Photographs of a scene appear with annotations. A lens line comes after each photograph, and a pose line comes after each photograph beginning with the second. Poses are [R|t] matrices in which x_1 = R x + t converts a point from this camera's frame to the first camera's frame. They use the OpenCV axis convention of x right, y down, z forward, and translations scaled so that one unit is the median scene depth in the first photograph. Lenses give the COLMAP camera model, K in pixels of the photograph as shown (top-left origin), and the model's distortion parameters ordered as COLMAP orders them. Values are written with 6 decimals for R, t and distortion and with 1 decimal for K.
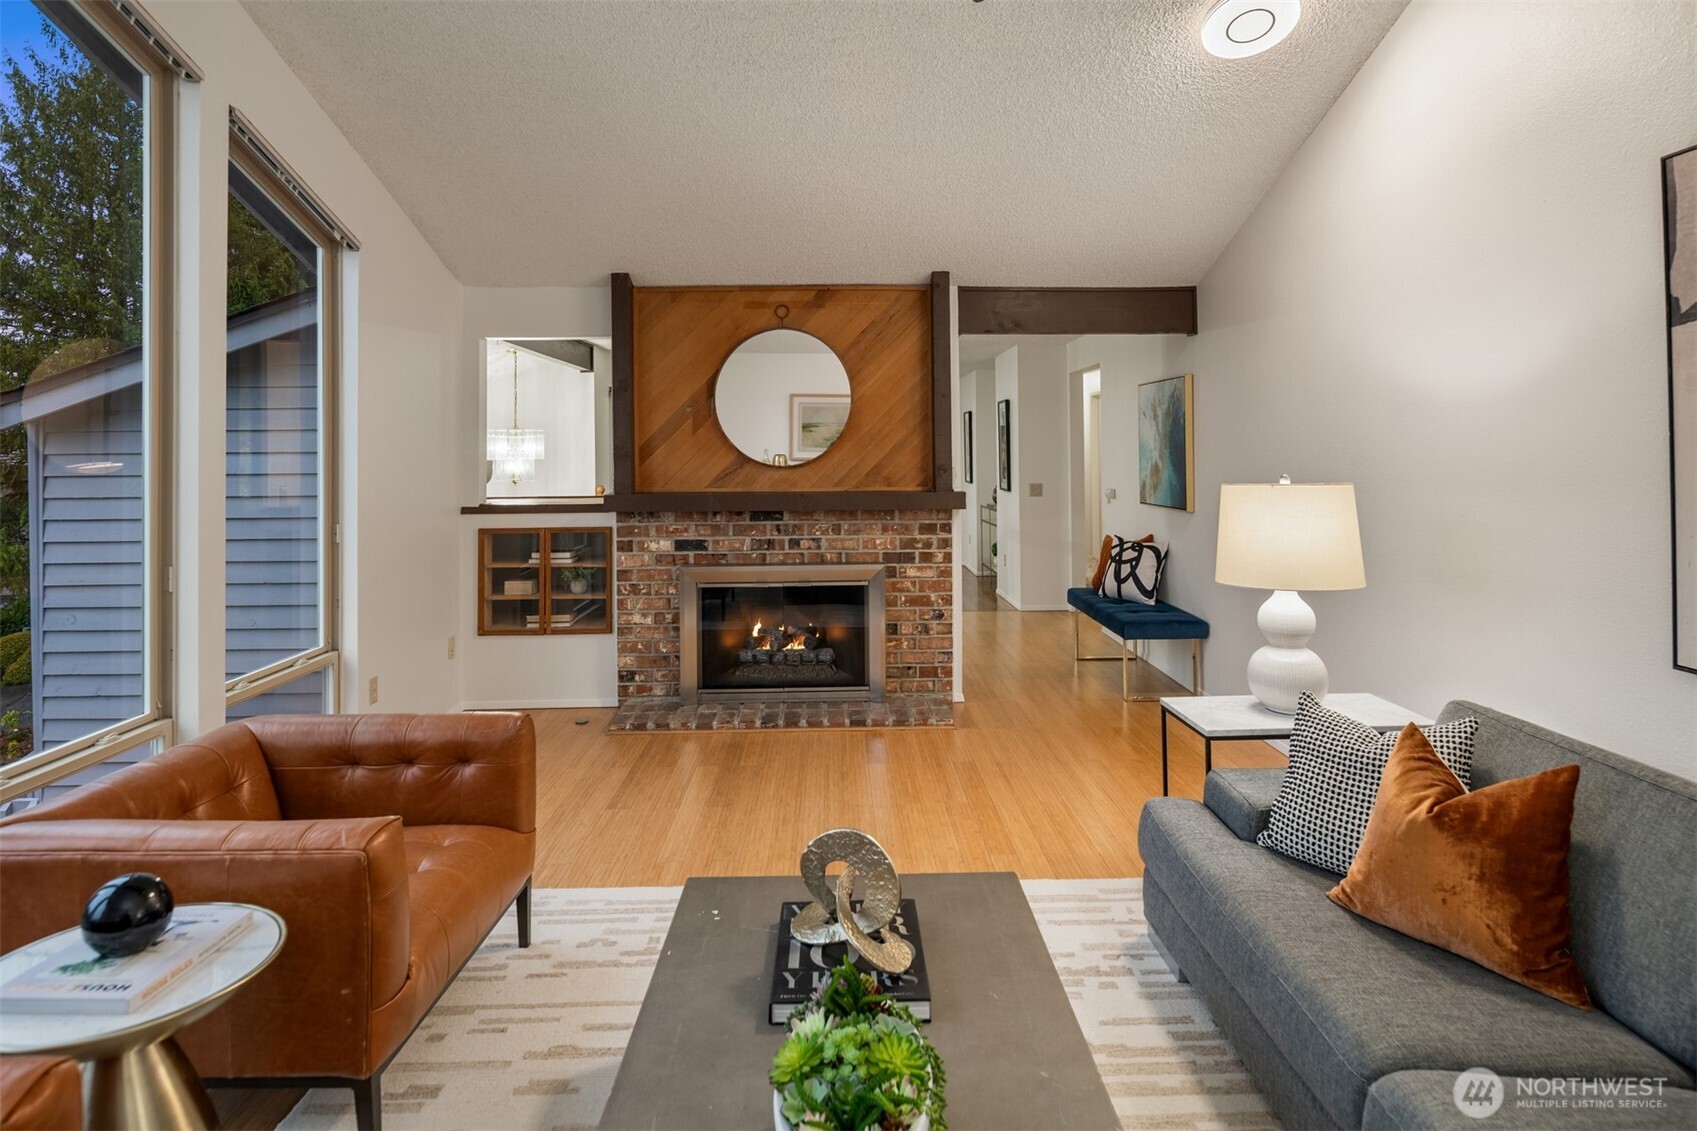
lens RADIAL K [[918.5, 0, 848.6], [0, 918.5, 446.1], [0, 0, 1]] dist [-0.002964, -0.002181]
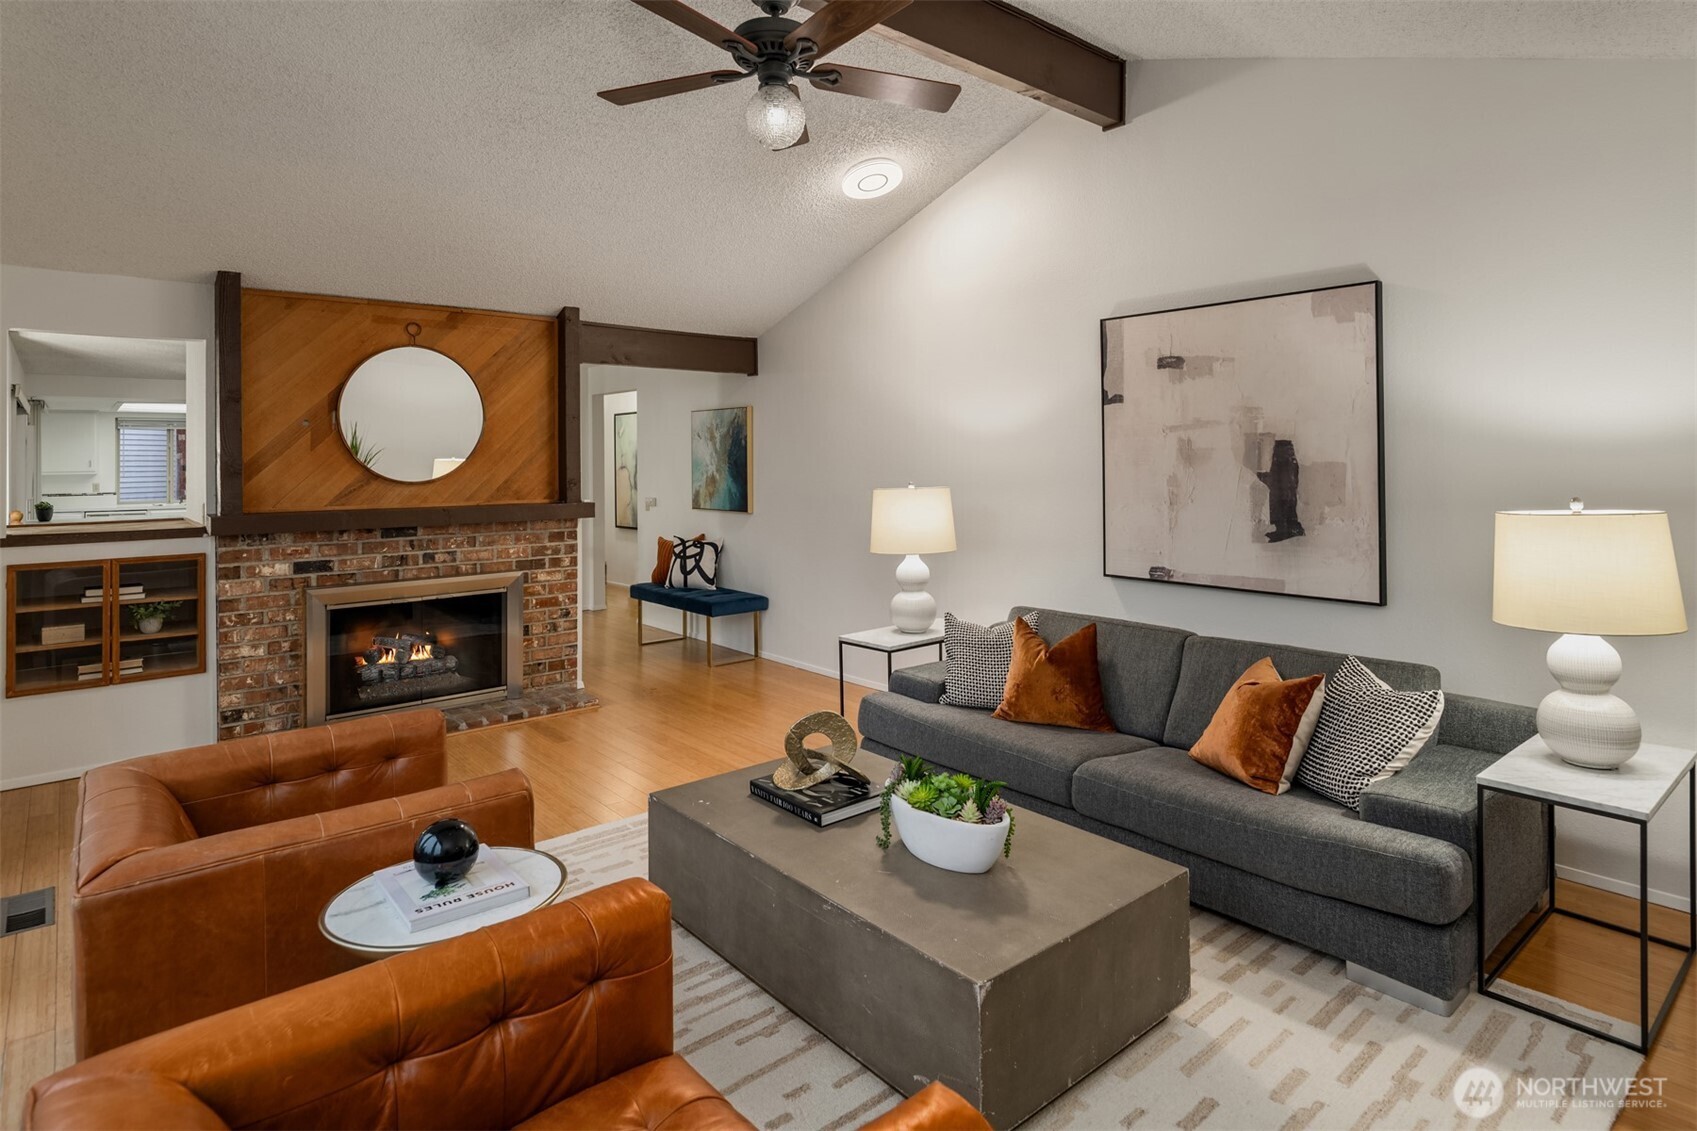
lens RADIAL K [[923.0, 0, 851.4], [0, 923.0, 458.5], [0, 0, 1]] dist [-0.002391, -0.000743]
pose [[0.775722, 0.001665, 0.631073, -0.341723], [-0.002240, 0.999997, 0.000115, -0.005582], [-0.631071, -0.001502, 0.775724, -0.092117]]
